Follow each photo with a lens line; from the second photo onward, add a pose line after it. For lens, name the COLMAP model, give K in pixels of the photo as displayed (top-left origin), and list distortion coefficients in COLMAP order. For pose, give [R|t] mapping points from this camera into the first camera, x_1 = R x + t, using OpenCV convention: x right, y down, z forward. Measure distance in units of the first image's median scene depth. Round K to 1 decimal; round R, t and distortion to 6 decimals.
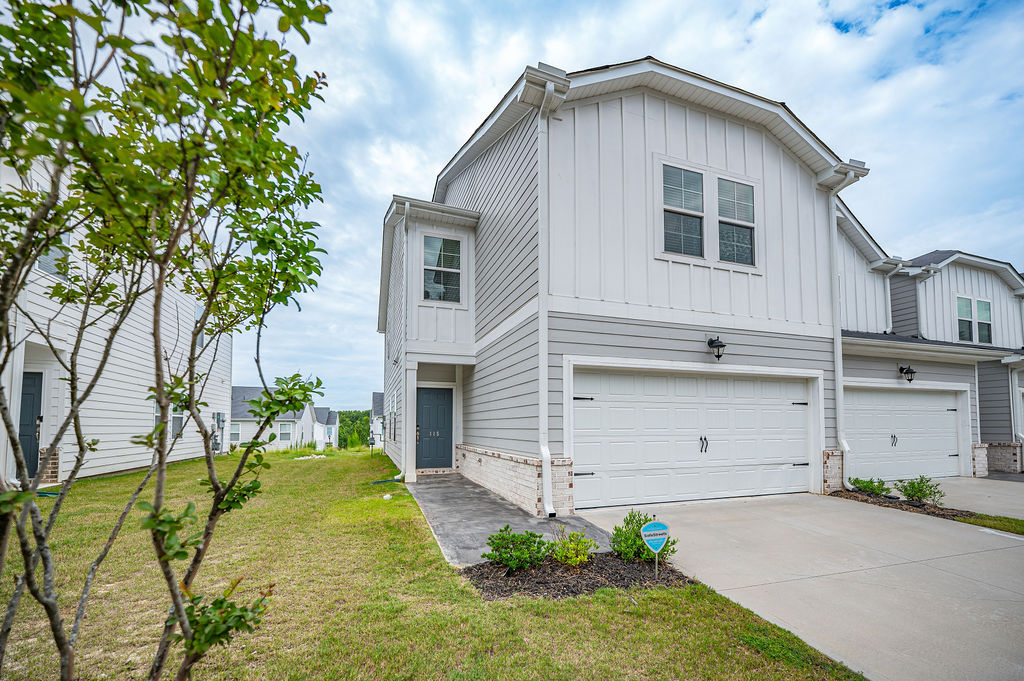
lens RADIAL K [[405.7, 0, 511.3], [0, 405.7, 401.2], [0, 0, 1]] dist [0.000215, 0.000066]
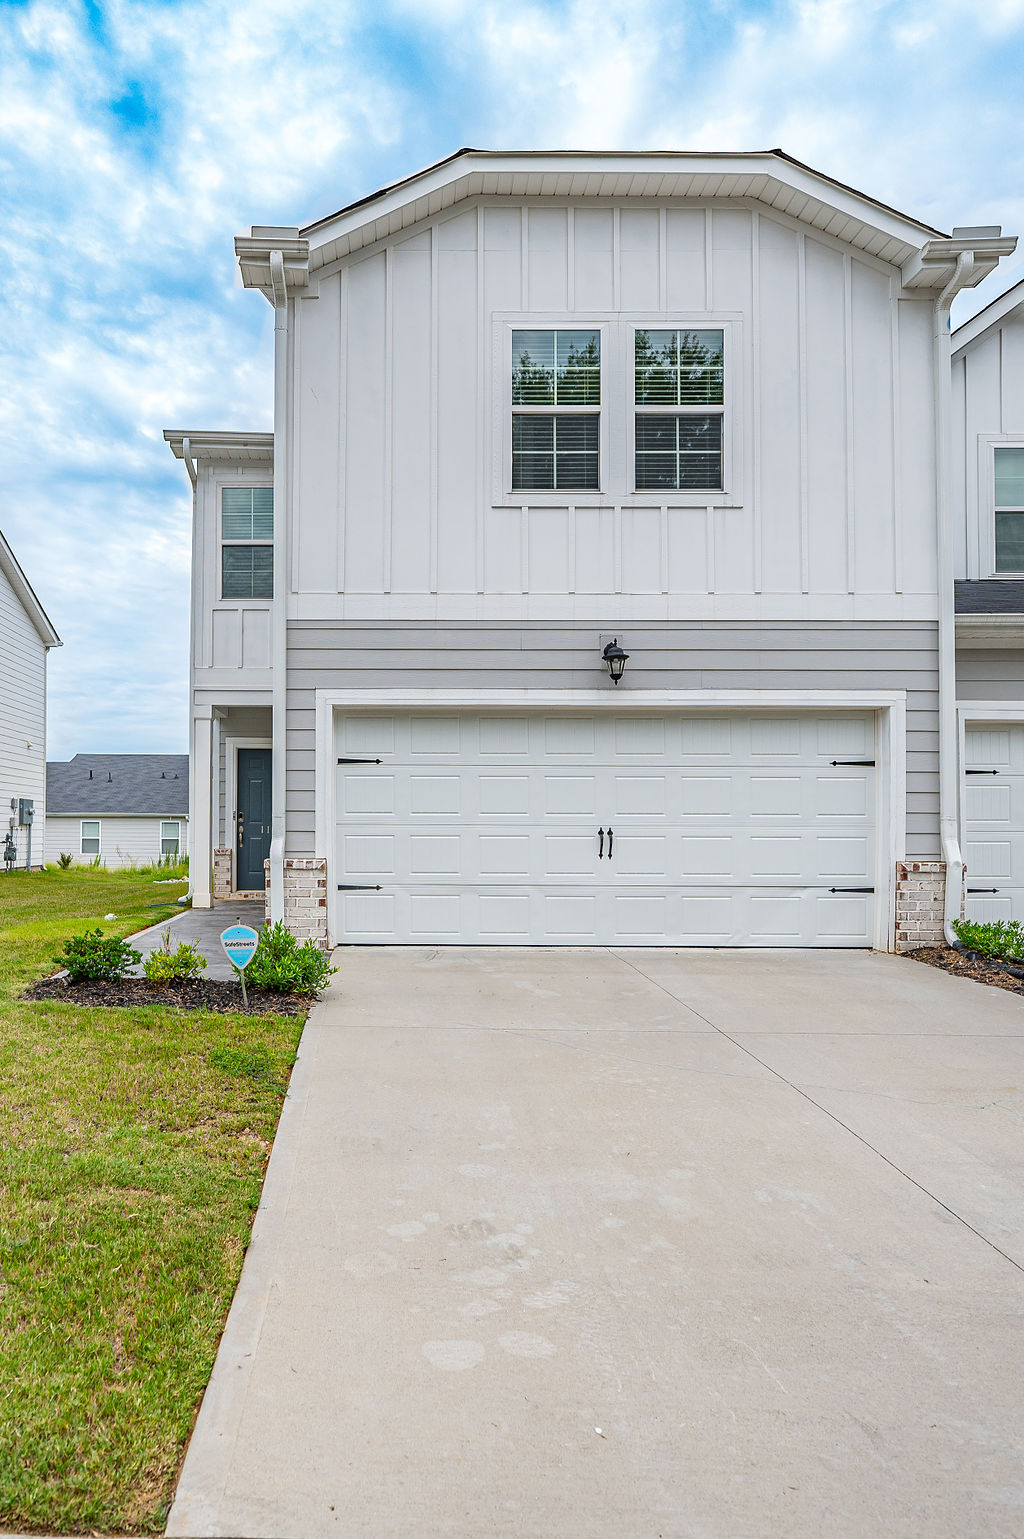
lens RADIAL K [[1066.3, 0, 510.8], [0, 1066.3, 802.3], [0, 0, 1]] dist [0.001566, 0.000019]
pose [[0.932869, -0.006210, -0.360162, 0.859376], [0.013091, 0.999775, 0.016668, 0.028221], [0.359978, -0.020264, 0.932741, -0.345716]]
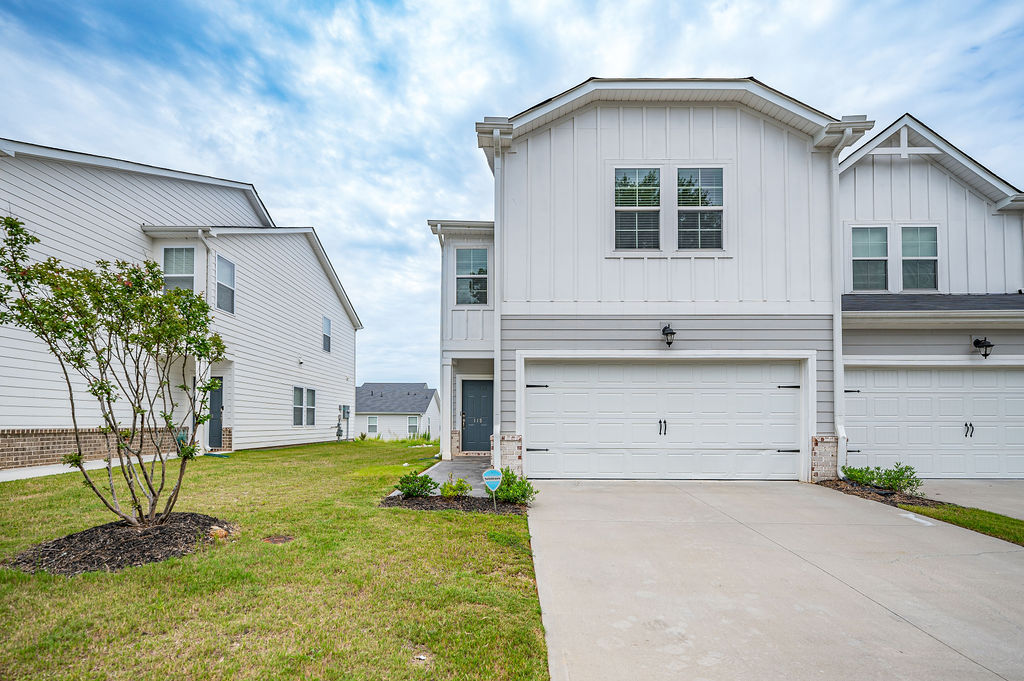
lens RADIAL K [[530.0, 0, 557.1], [0, 530.0, 407.4], [0, 0, 1]] dist [-0.003066, 0.000101]
pose [[0.930853, -0.007455, -0.365317, 0.719733], [0.014333, 0.999767, 0.016120, 0.028846], [0.365112, -0.020241, 0.930743, -0.377281]]
